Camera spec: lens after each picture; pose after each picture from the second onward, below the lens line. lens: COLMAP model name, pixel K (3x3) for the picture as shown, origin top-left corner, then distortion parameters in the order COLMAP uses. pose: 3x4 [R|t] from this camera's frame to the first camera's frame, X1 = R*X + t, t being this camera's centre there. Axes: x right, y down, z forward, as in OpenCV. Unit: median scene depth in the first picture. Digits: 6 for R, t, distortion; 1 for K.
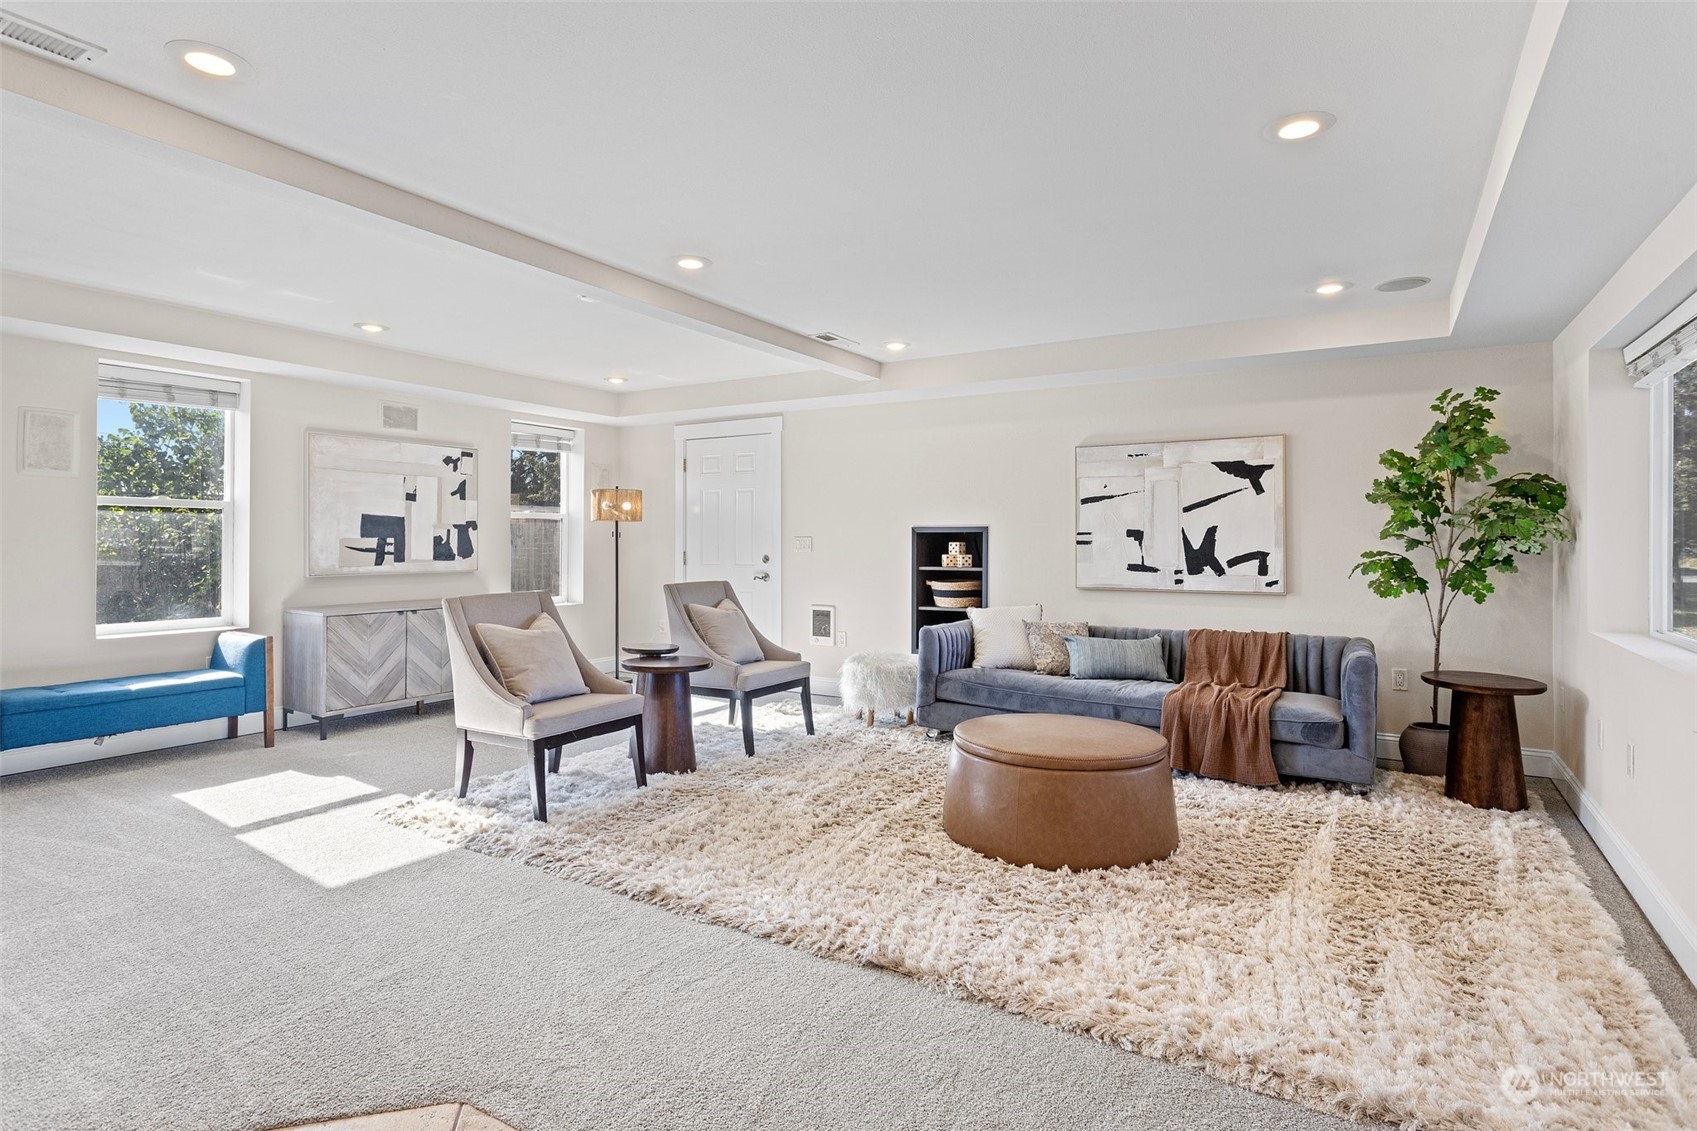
lens RADIAL K [[860.8, 0, 854.7], [0, 860.8, 534.0], [0, 0, 1]] dist [-0.012194, 0.003890]
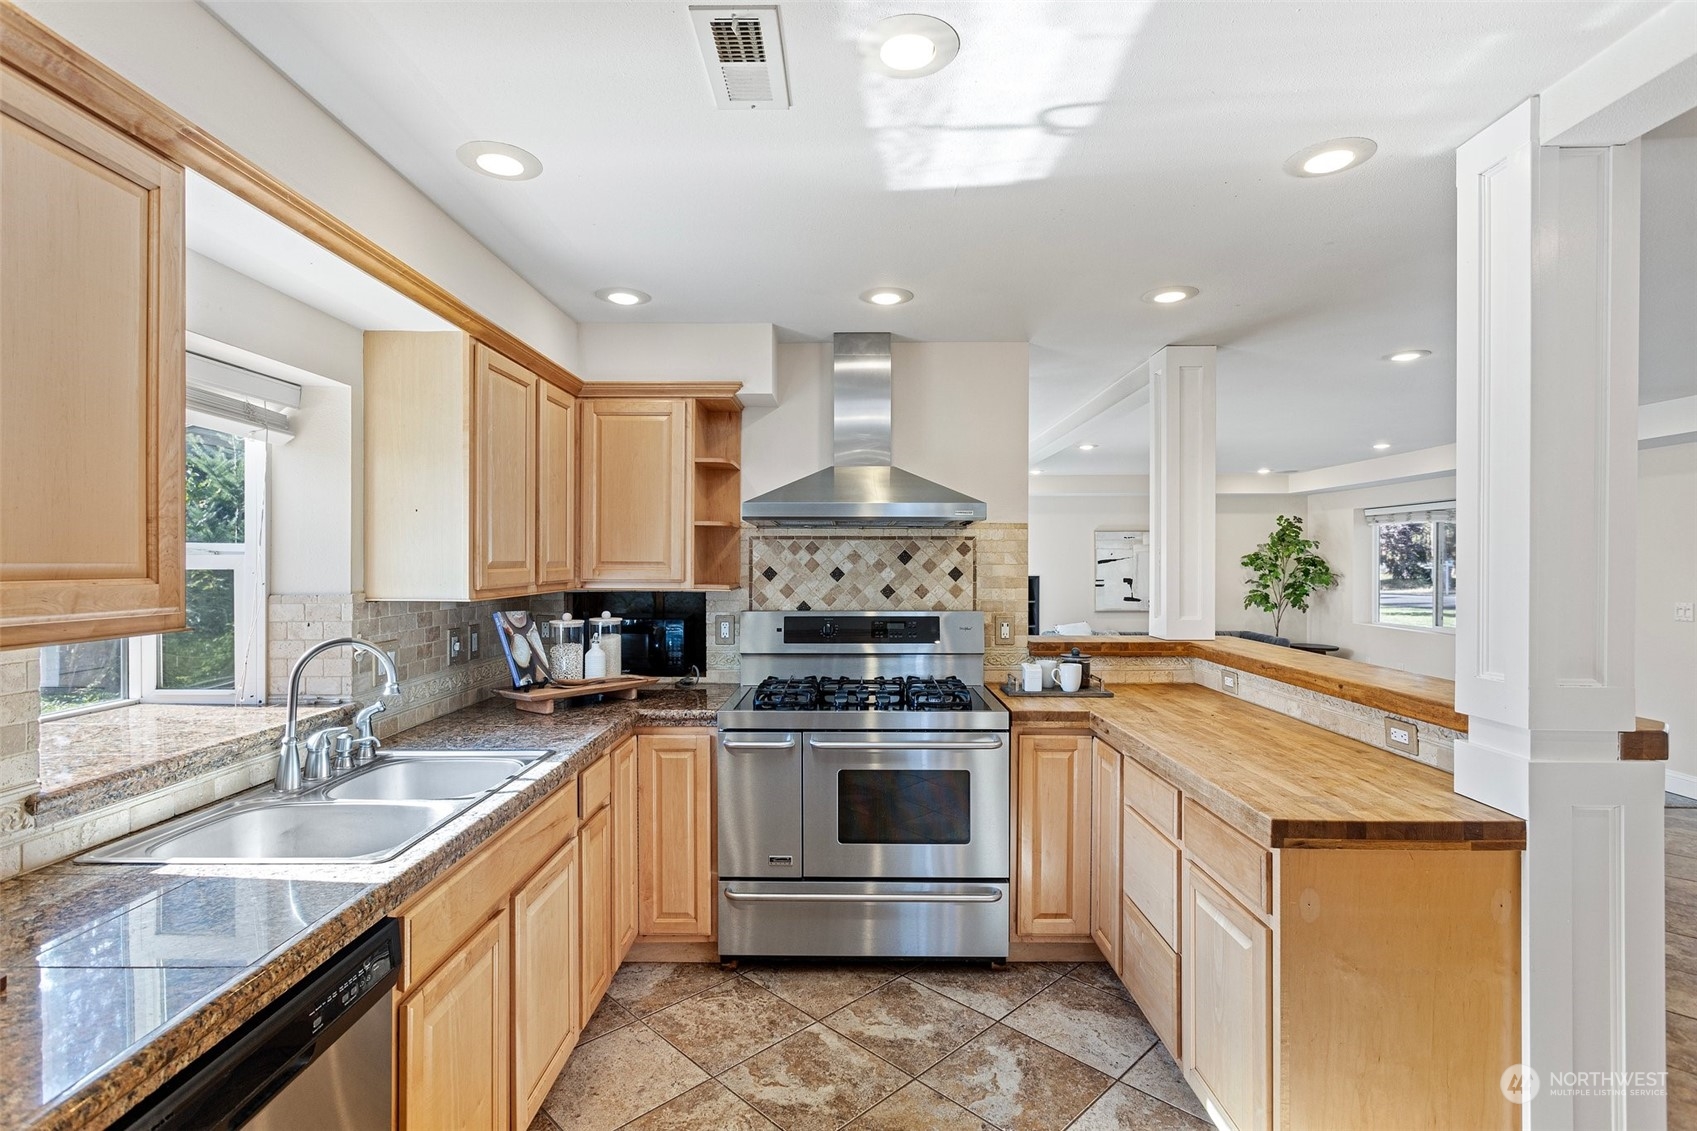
lens RADIAL K [[811.7, 0, 843.4], [0, 811.7, 561.9], [0, 0, 1]] dist [-0.005668, 0.001961]
pose [[0.864356, -0.005250, 0.502853, -1.028901], [-0.000538, 0.999935, 0.011364, -0.057221], [-0.502880, -0.010093, 0.864297, -0.179851]]
